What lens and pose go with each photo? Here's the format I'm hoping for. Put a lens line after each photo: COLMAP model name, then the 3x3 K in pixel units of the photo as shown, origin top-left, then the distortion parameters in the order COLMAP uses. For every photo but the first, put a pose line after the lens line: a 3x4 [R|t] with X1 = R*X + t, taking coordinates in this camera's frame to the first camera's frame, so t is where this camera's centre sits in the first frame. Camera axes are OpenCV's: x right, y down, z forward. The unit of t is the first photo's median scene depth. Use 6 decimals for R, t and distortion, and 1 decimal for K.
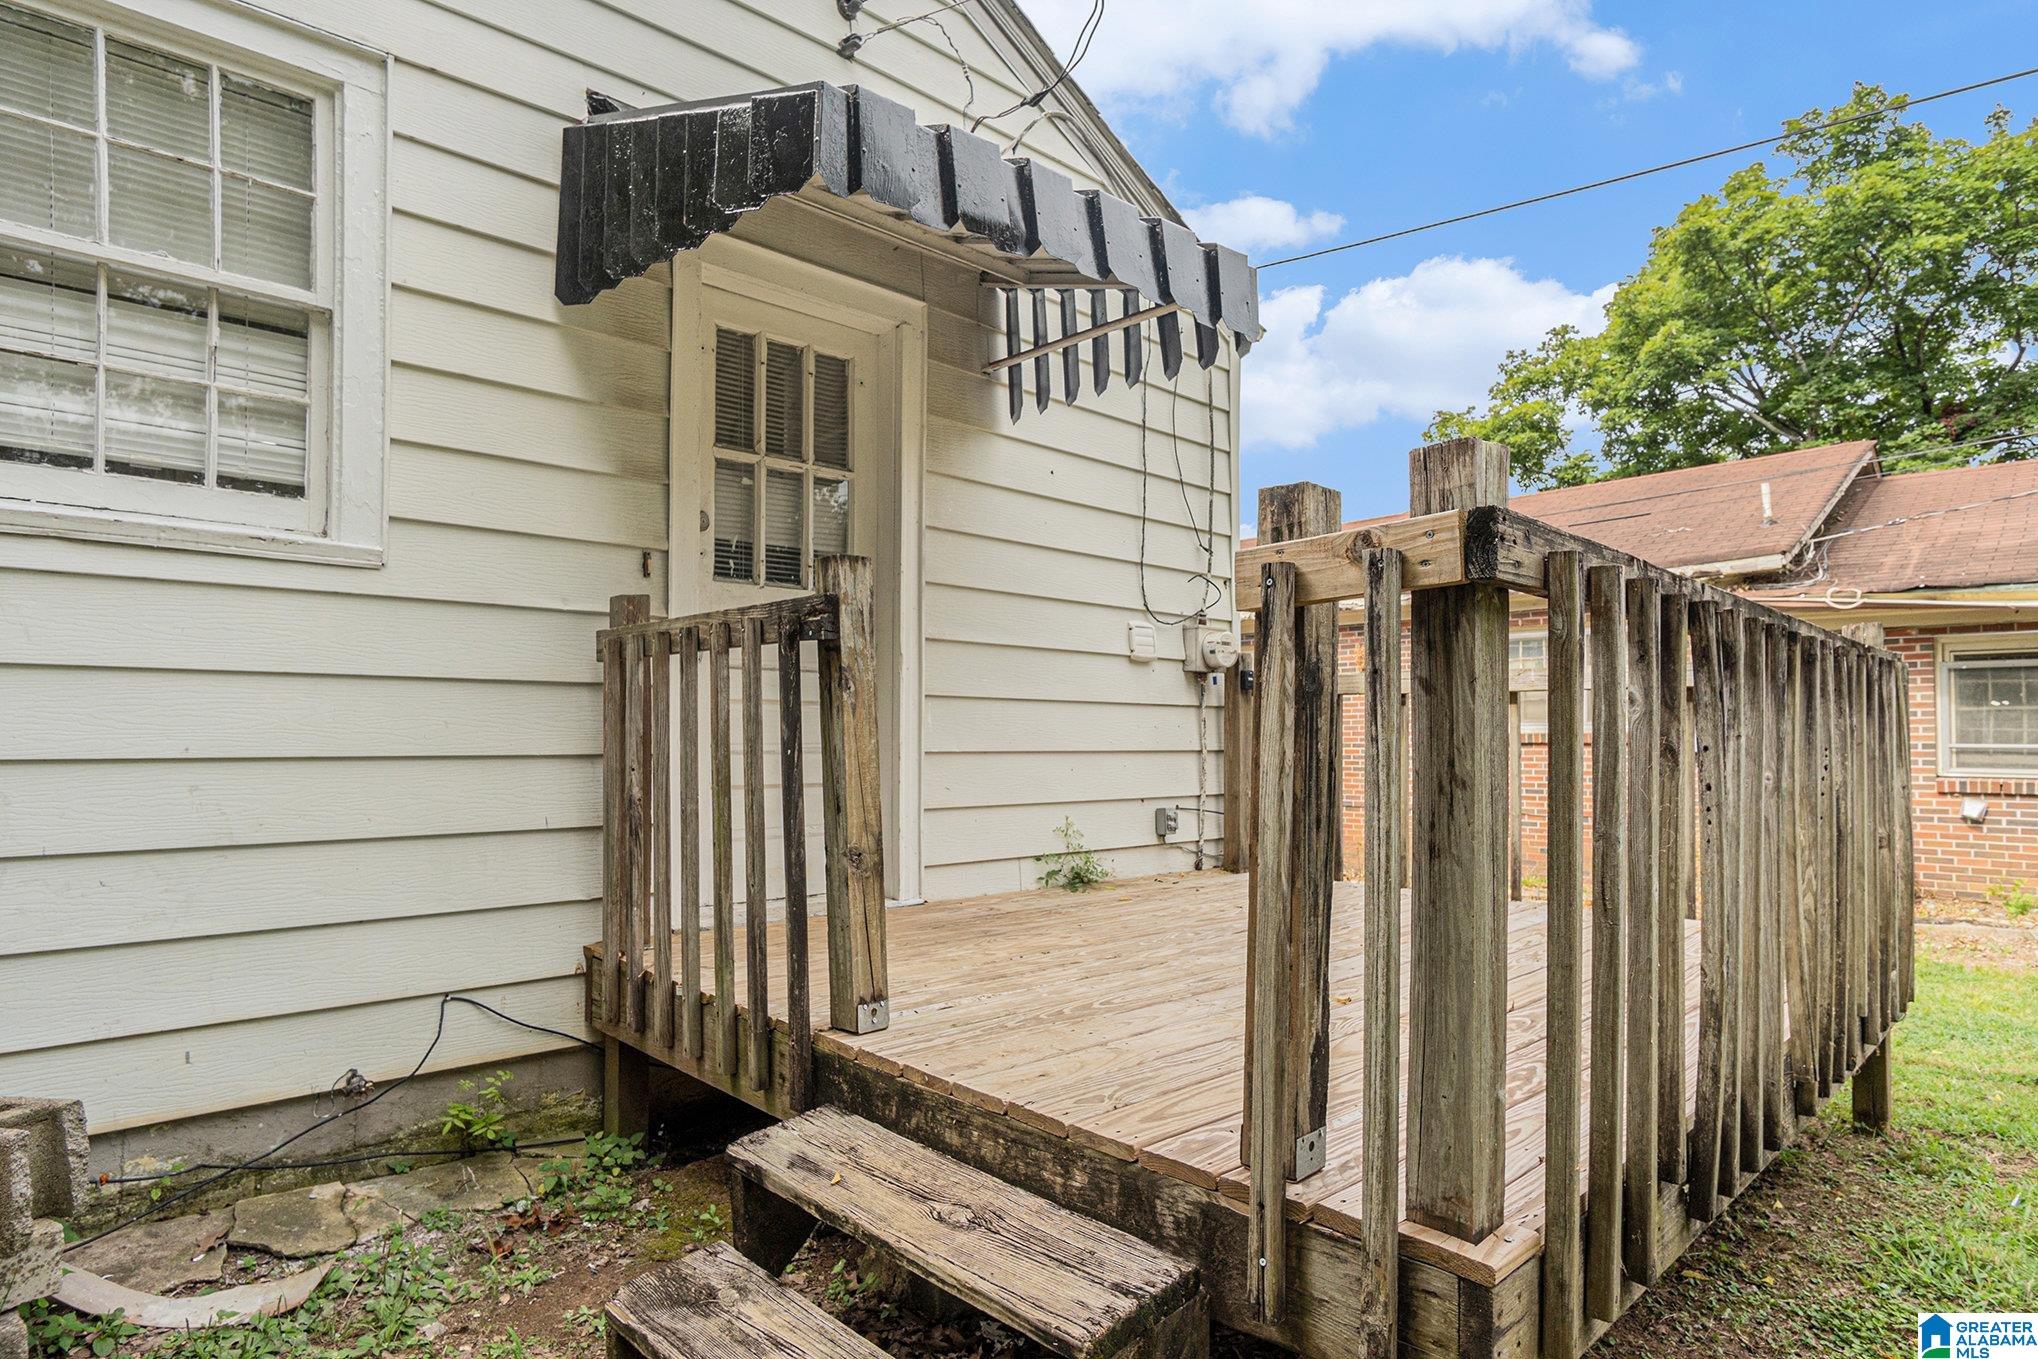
lens RADIAL K [[1100.0, 0, 1000.4], [0, 1100.0, 710.4], [0, 0, 1]] dist [-0.023221, 0.008317]
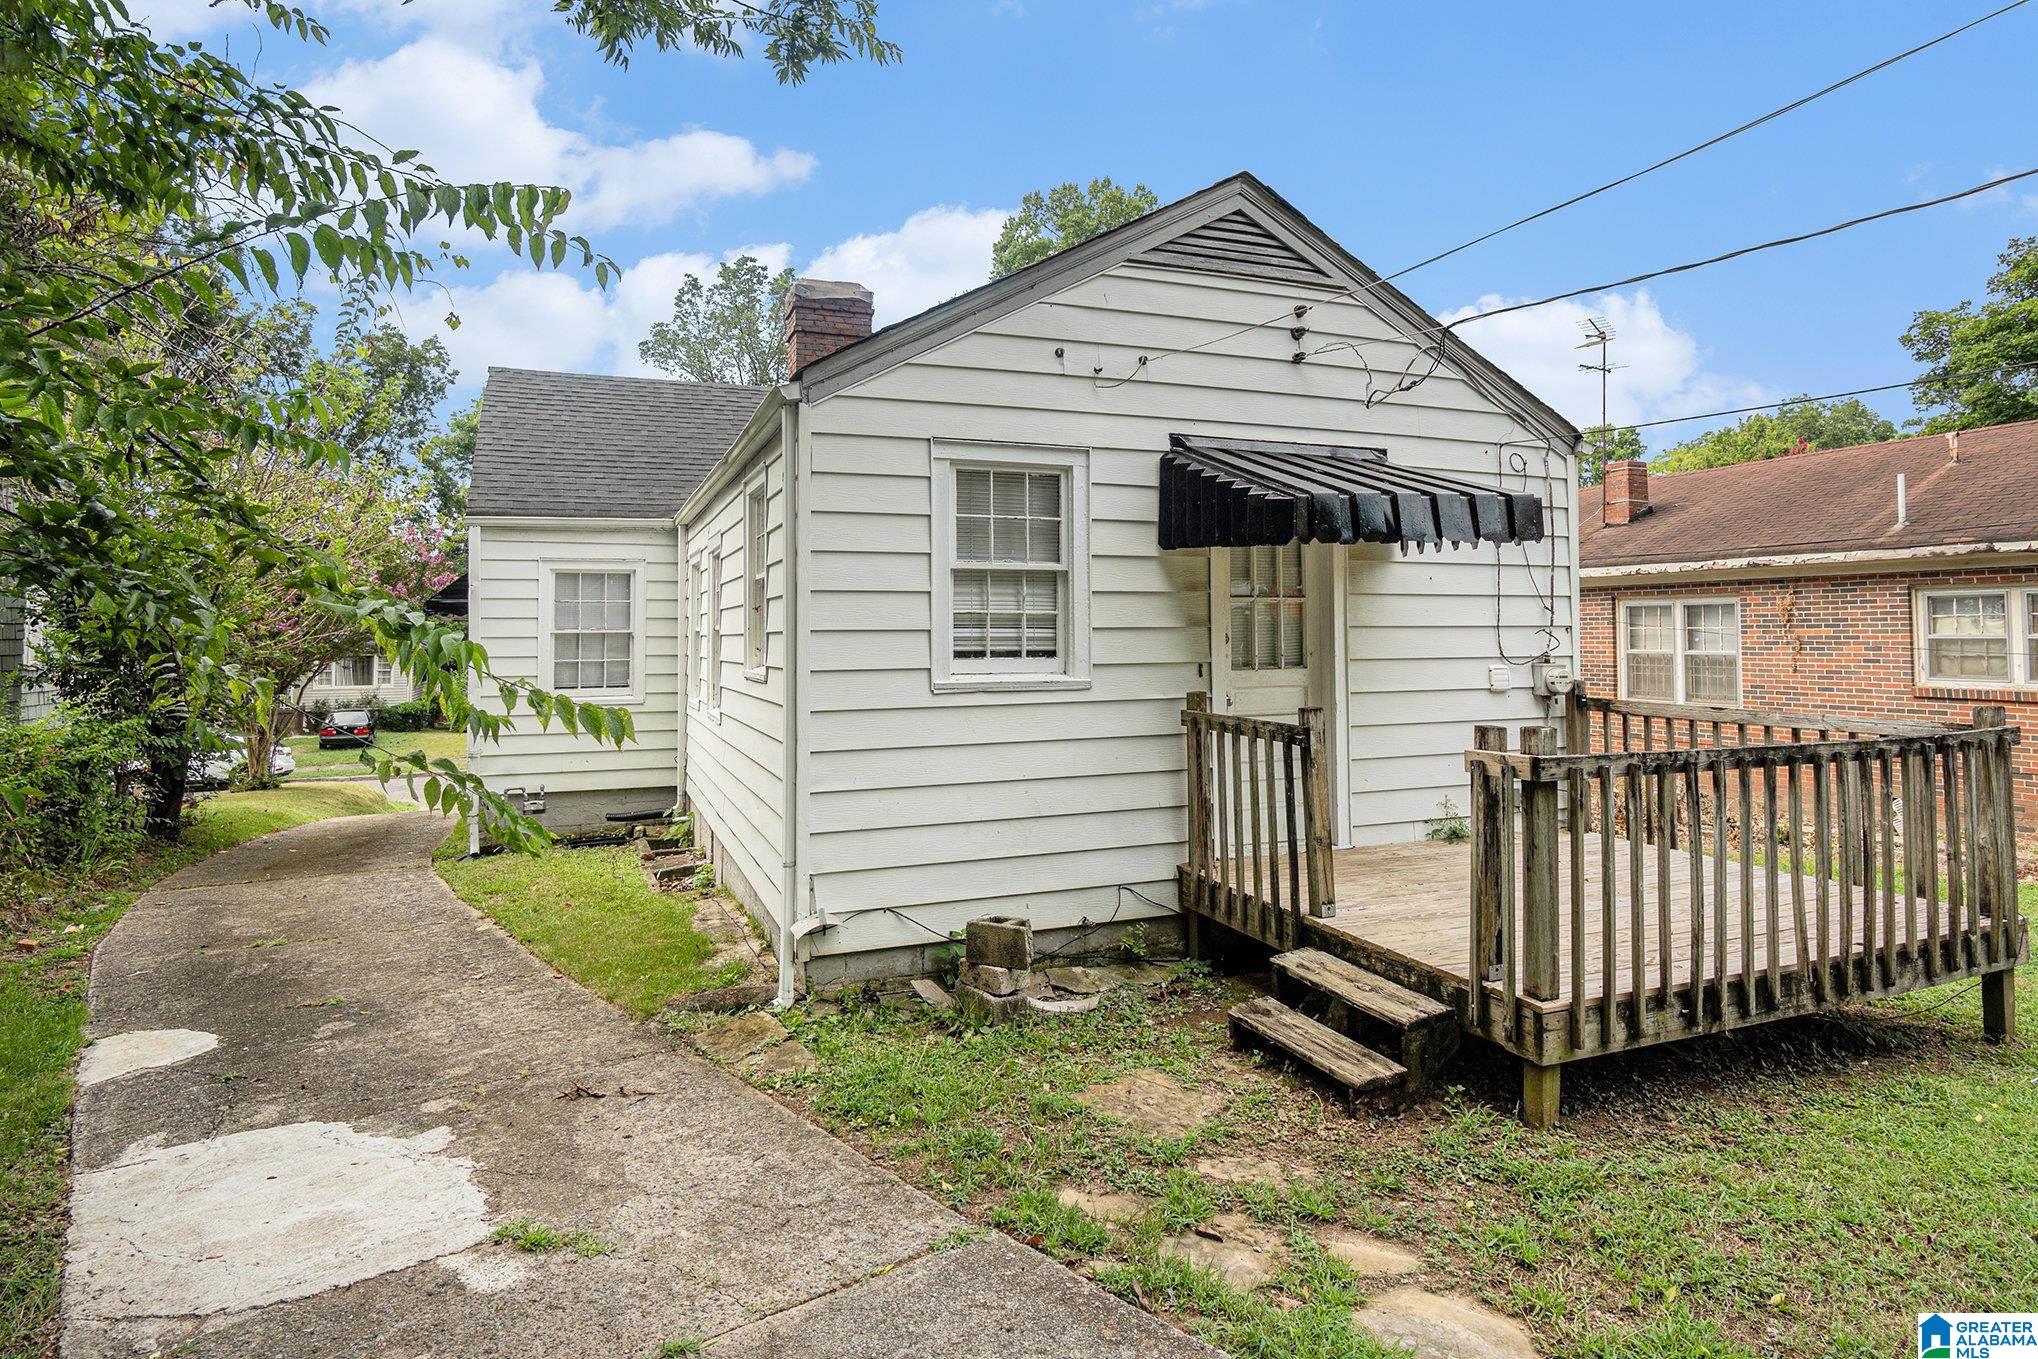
lens RADIAL K [[1100.0, 0, 1015.6], [0, 1100.0, 587.1], [0, 0, 1]] dist [-0.023221, 0.008317]
pose [[0.932310, -0.022601, -0.360953, 0.102524], [0.017229, 0.999688, -0.018094, -0.323346], [0.361249, 0.010650, 0.932409, -1.215883]]
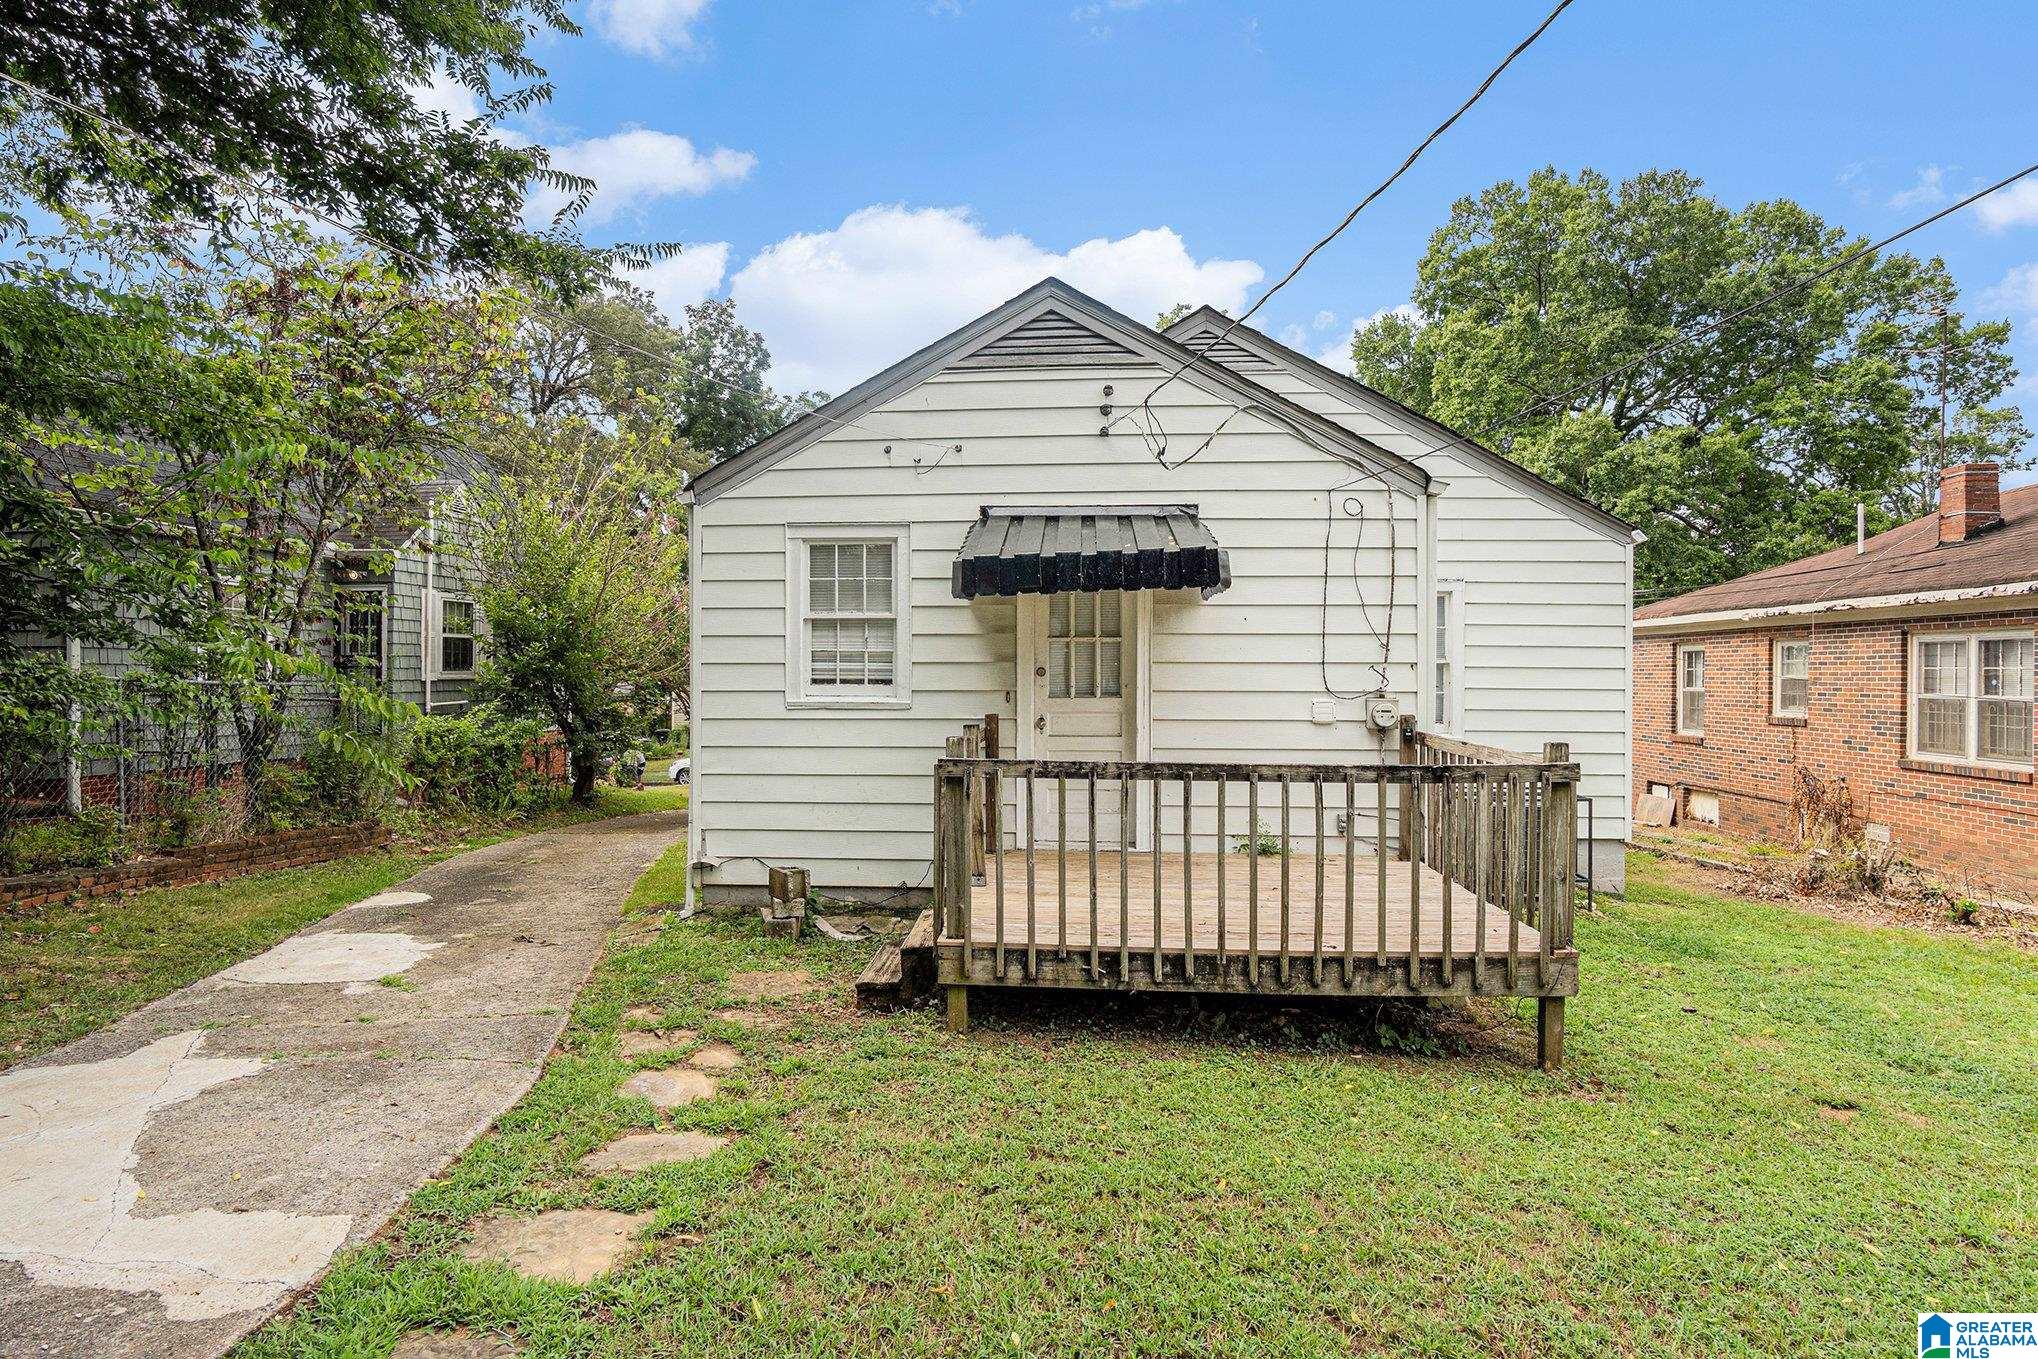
lens RADIAL K [[1100.0, 0, 1036.1], [0, 1100.0, 693.4], [0, 0, 1]] dist [-0.023221, 0.008317]
pose [[0.680182, 0.013772, -0.732914, 1.926923], [0.018992, 0.999157, 0.036401, -0.292967], [0.732797, -0.038679, 0.679347, -0.774425]]
